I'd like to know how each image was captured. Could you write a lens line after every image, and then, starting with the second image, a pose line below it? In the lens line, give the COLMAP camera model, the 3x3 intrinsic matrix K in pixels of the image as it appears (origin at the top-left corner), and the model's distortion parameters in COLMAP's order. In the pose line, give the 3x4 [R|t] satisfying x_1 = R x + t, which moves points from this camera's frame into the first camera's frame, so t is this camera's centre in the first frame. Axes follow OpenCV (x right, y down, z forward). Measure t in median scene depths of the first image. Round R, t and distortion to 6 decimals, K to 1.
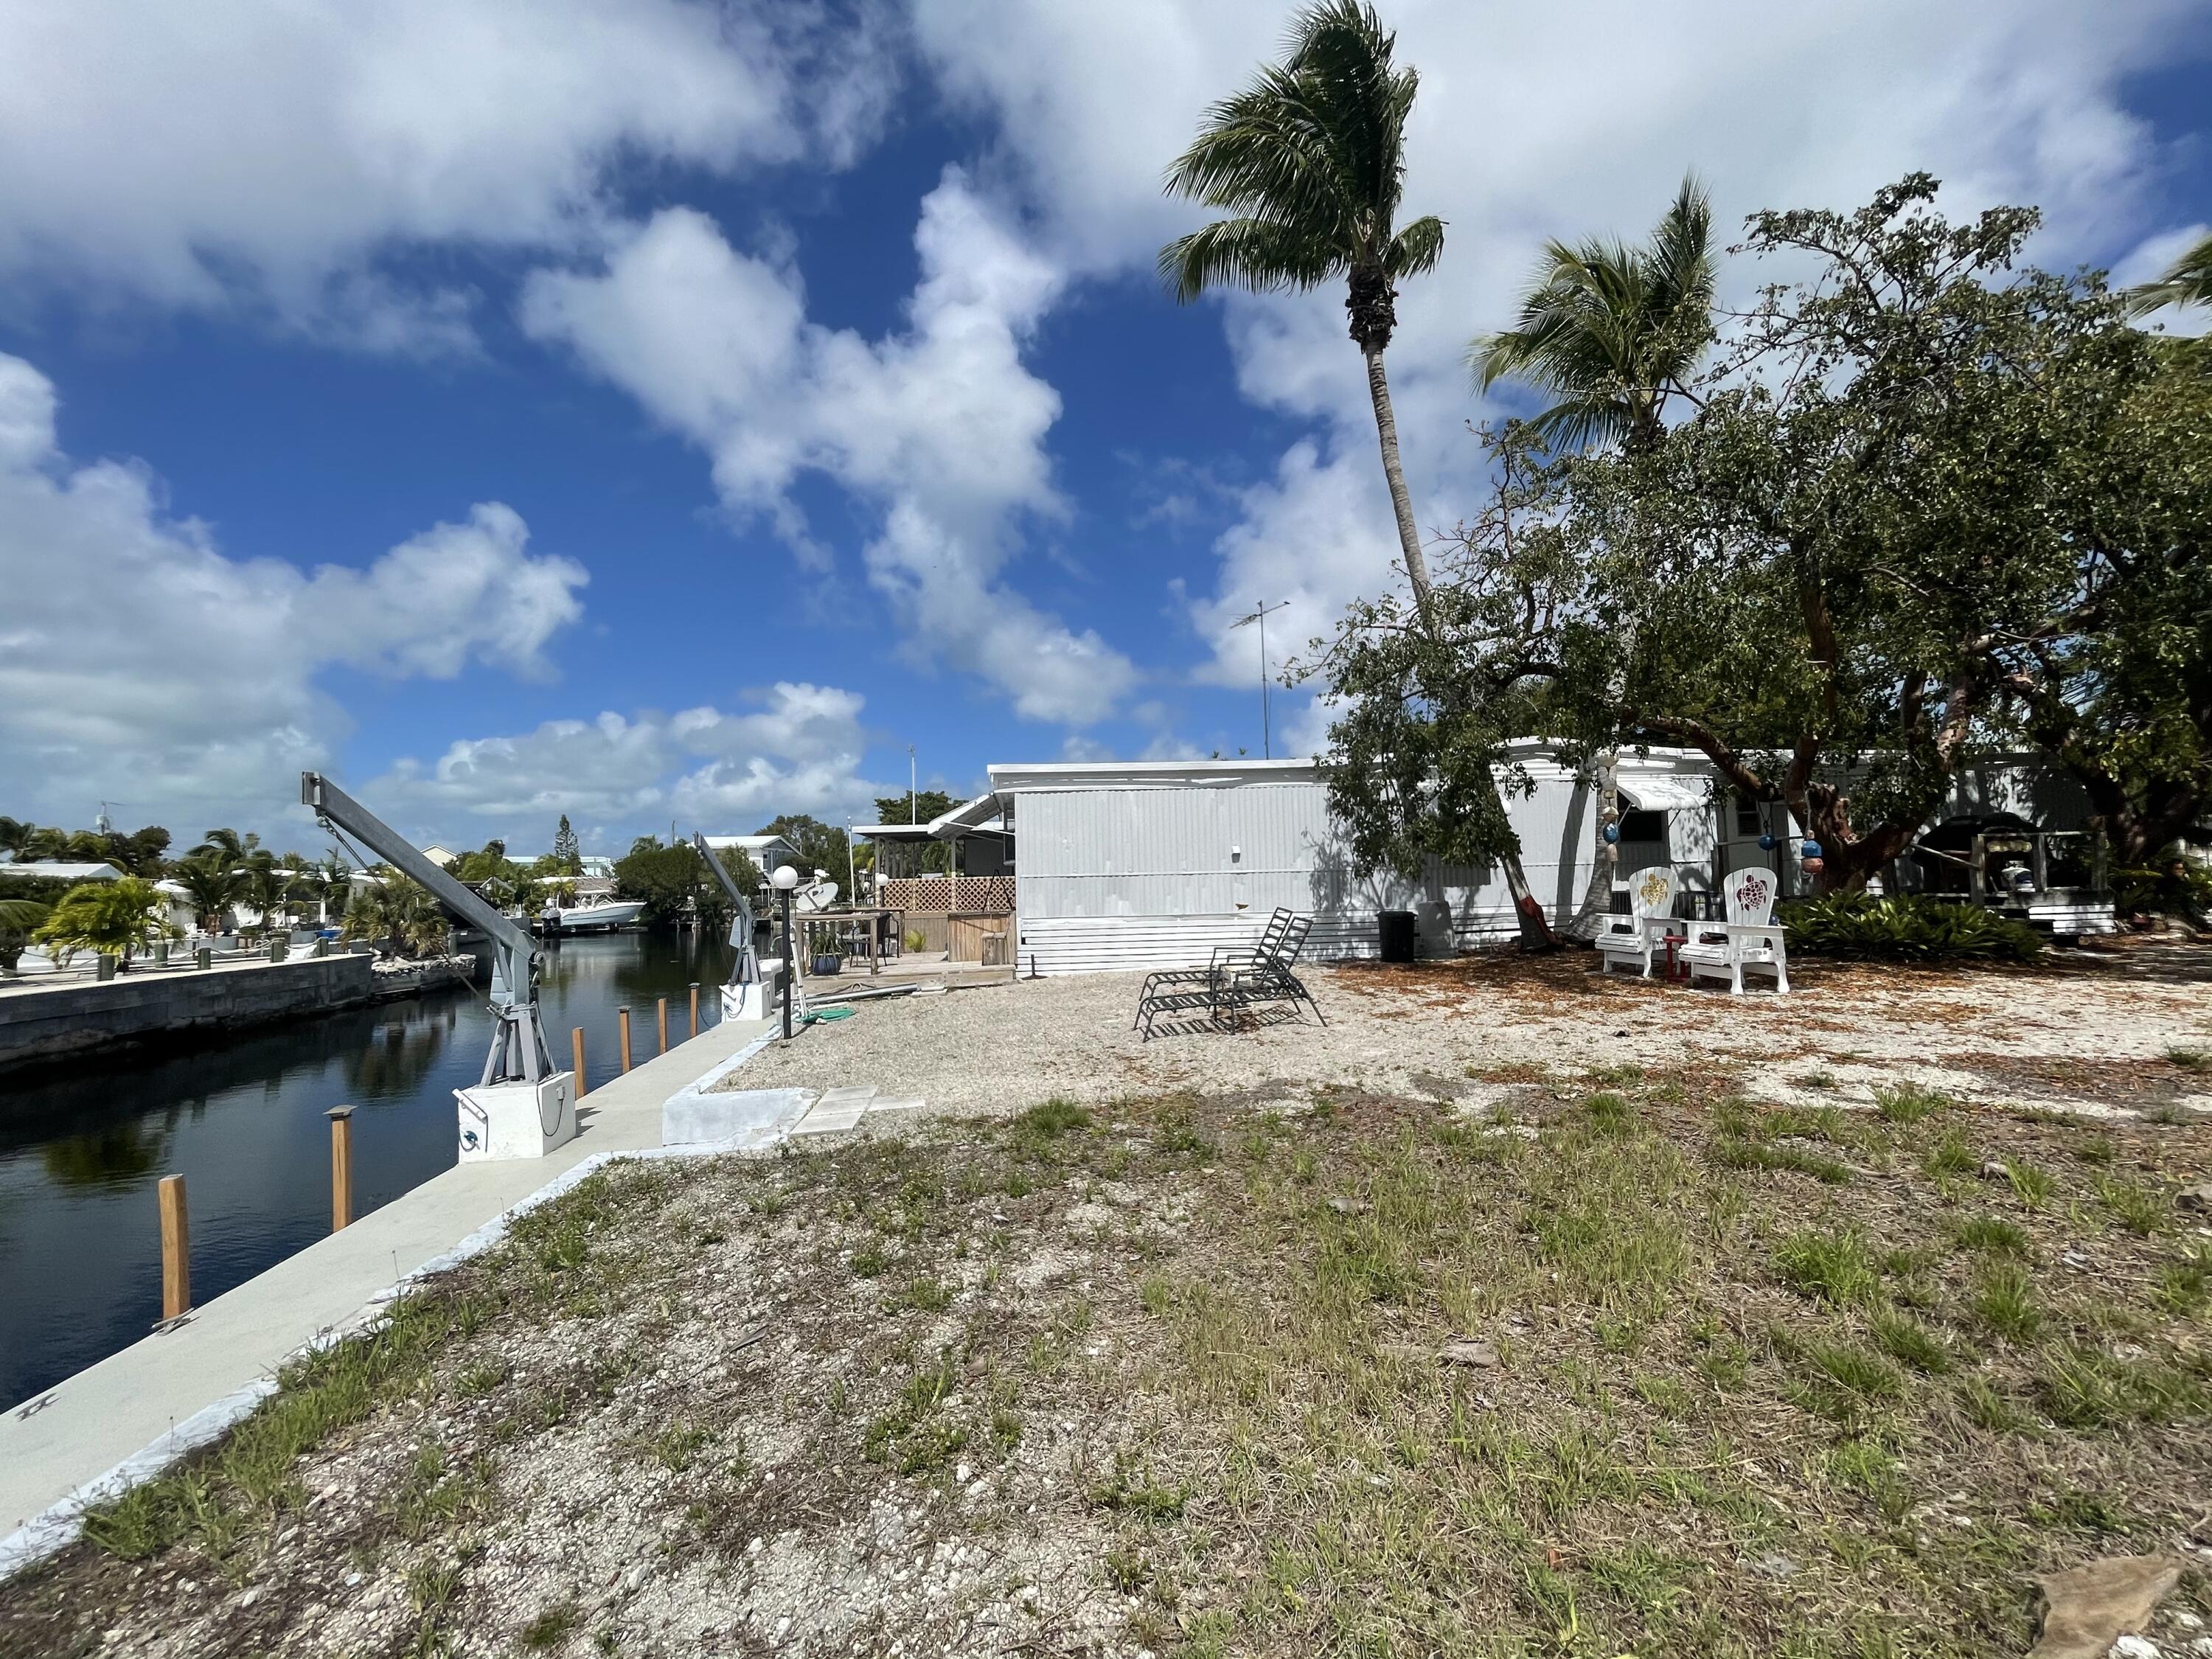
lens RADIAL K [[896.2, 0, 1095.3], [0, 896.2, 833.7], [0, 0, 1]] dist [-0.000979, -0.000545]
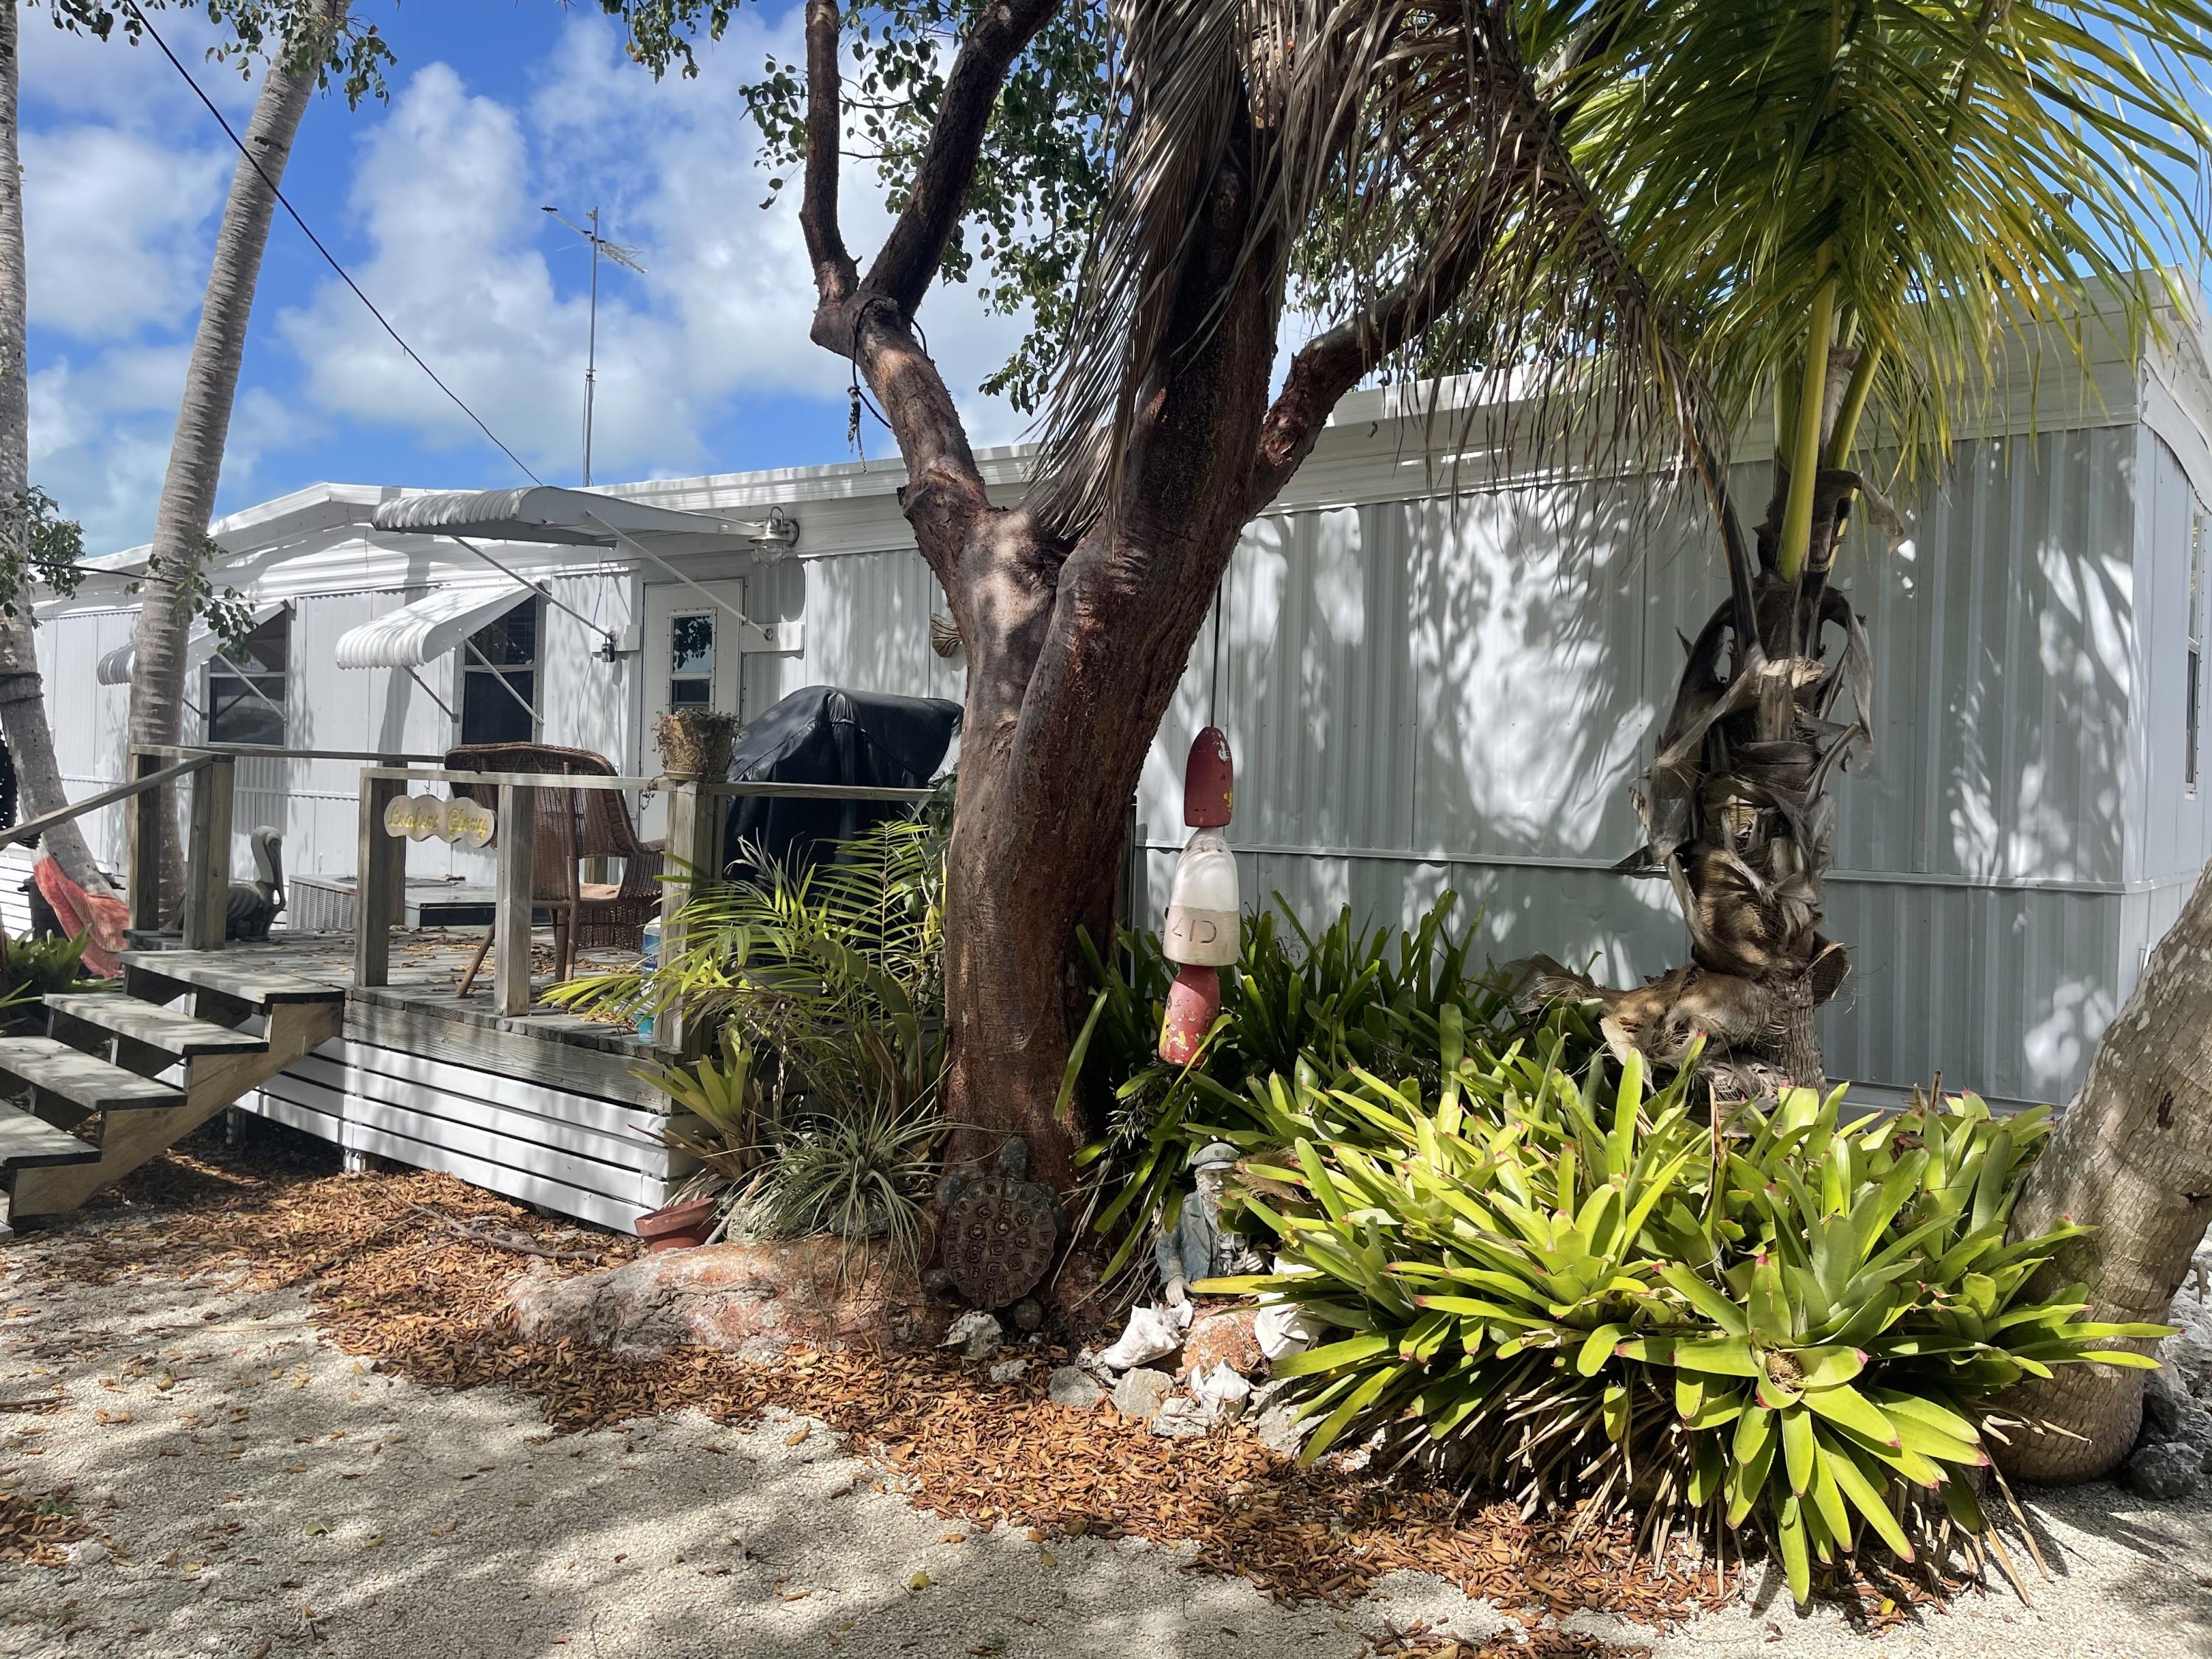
lens RADIAL K [[1675.5, 0, 1112.6], [0, 1675.5, 827.0], [0, 0, 1]] dist [0.031419, 0.000339]
pose [[0.743471, 0.070763, -0.665014, 1.823681], [-0.013956, 0.995811, 0.090359, -0.037914], [0.668623, -0.057898, 0.741344, 0.940524]]
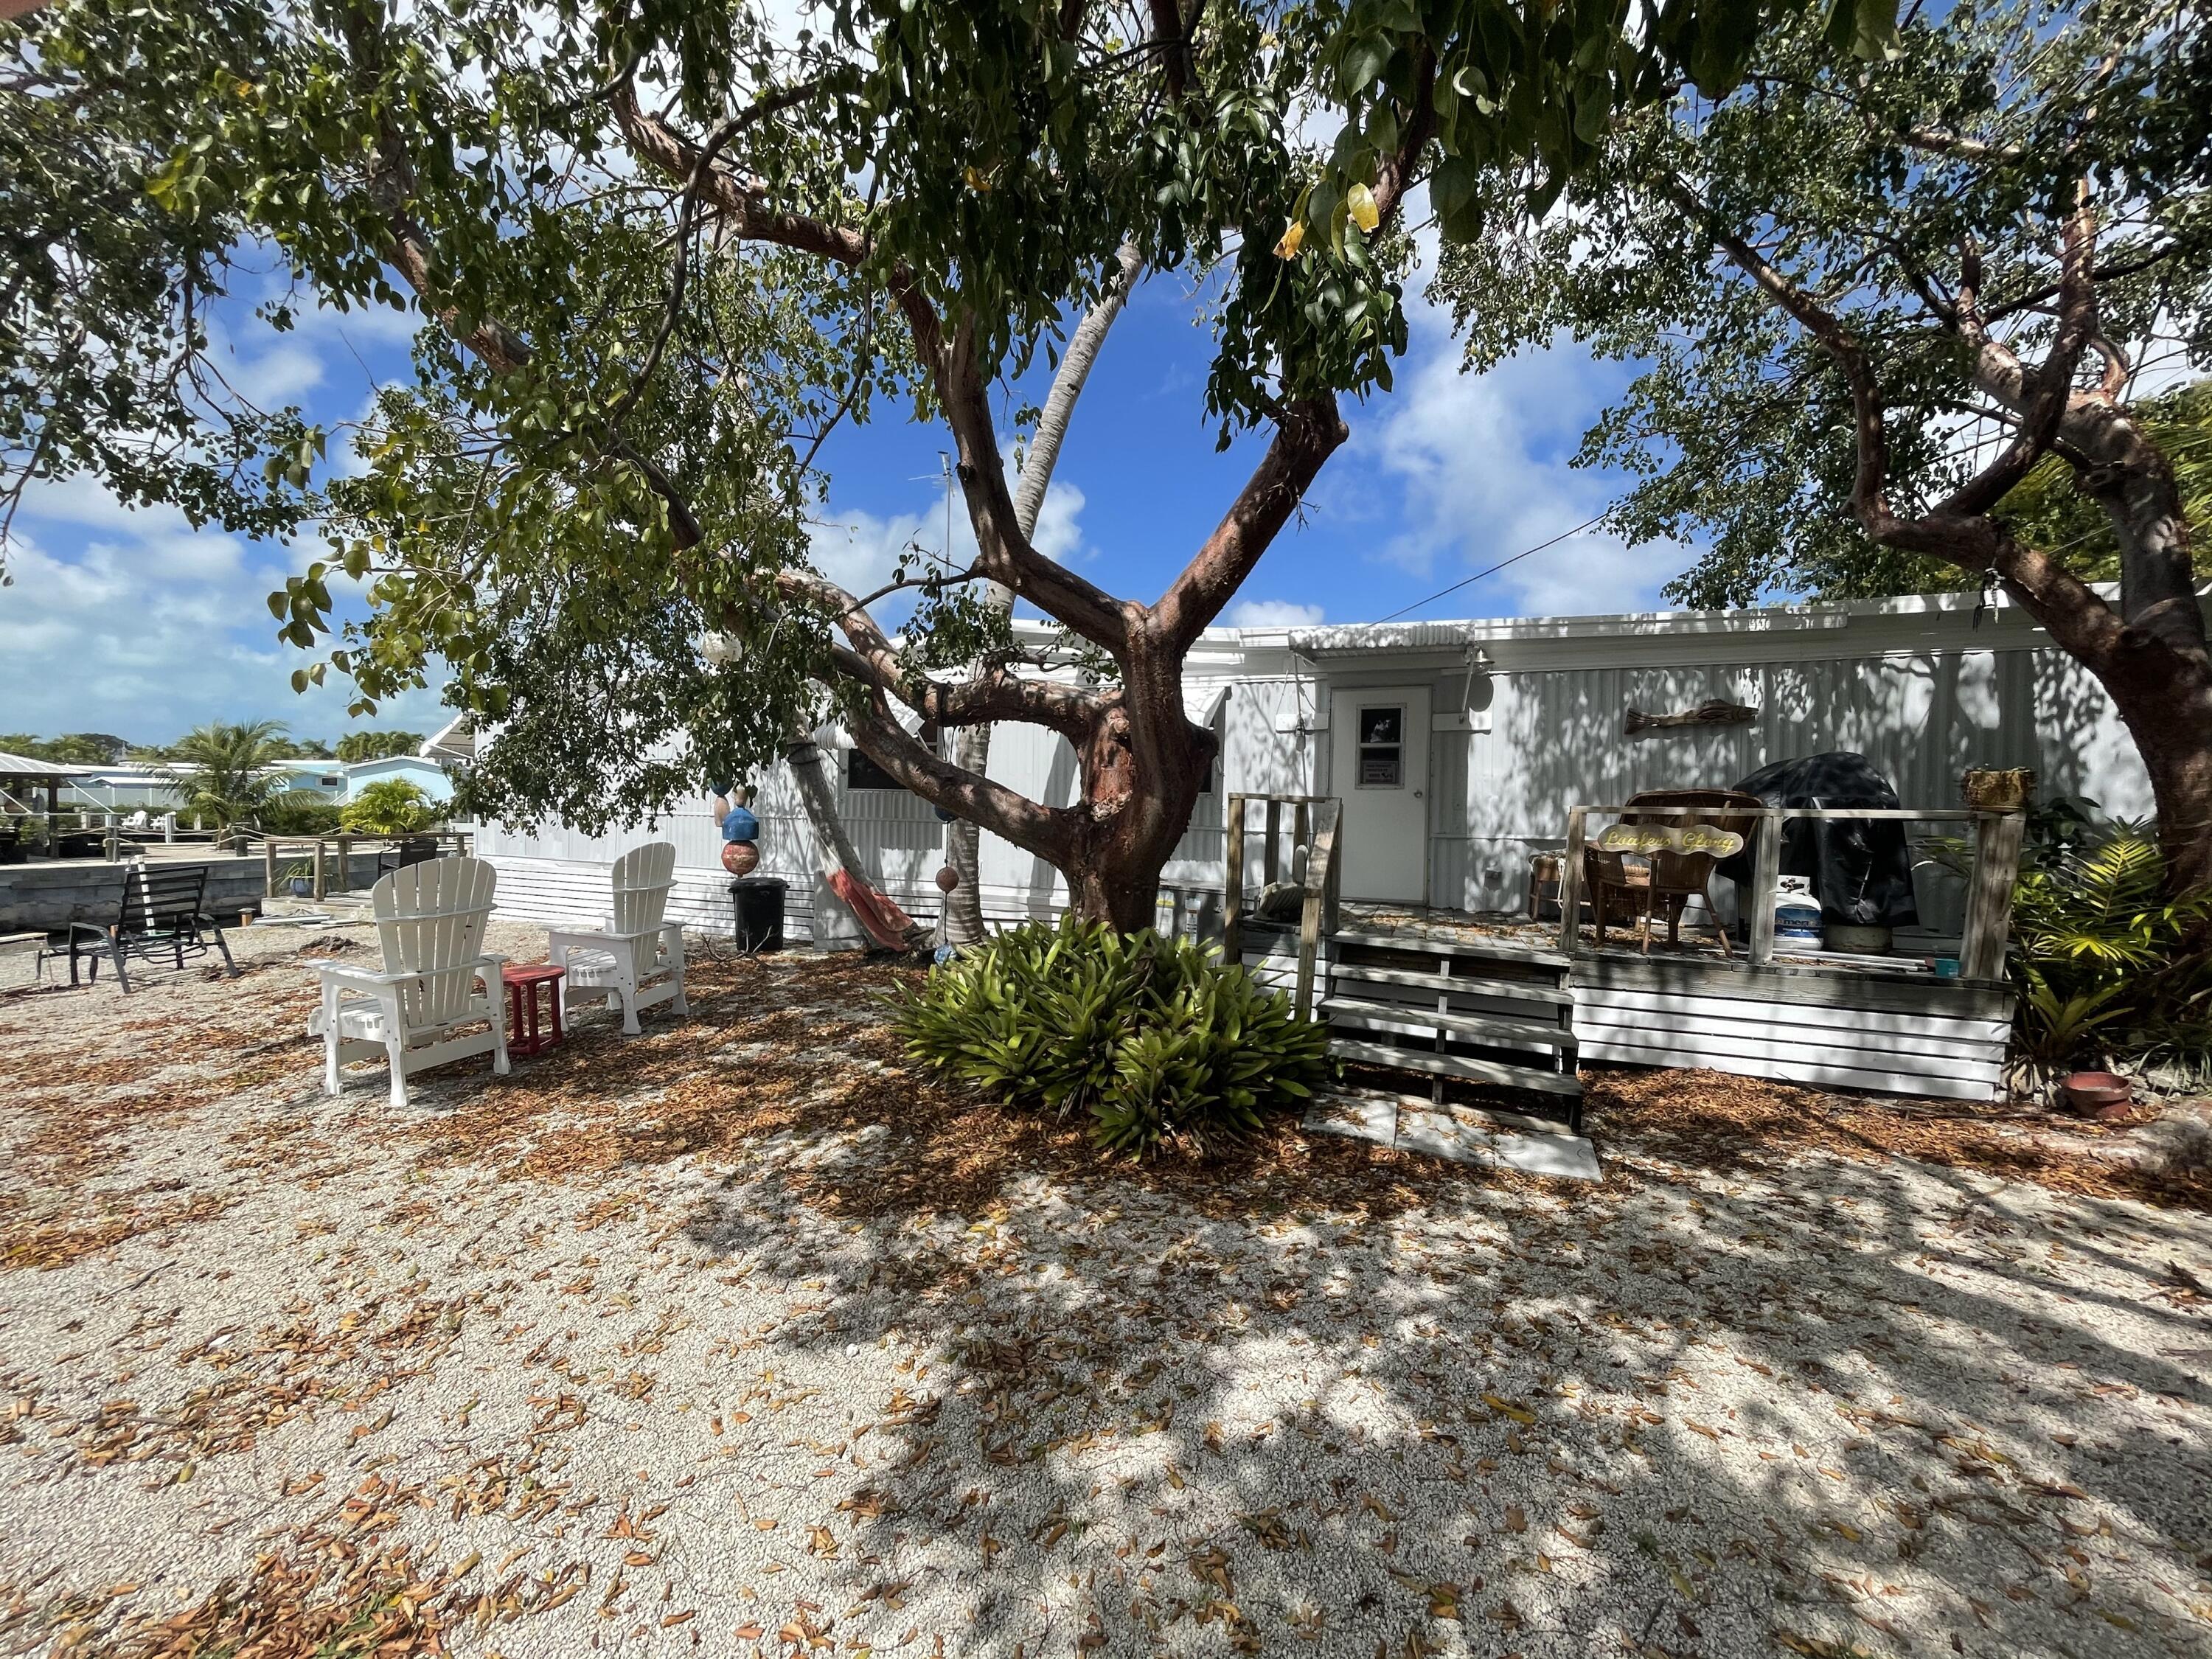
lens RADIAL K [[896.2, 0, 1095.3], [0, 896.2, 833.7], [0, 0, 1]] dist [-0.000979, -0.000545]
pose [[0.895000, 0.057035, -0.442405, 1.186521], [-0.019060, 0.995776, 0.089815, -0.022948], [0.445658, -0.071952, 0.892307, 0.655288]]
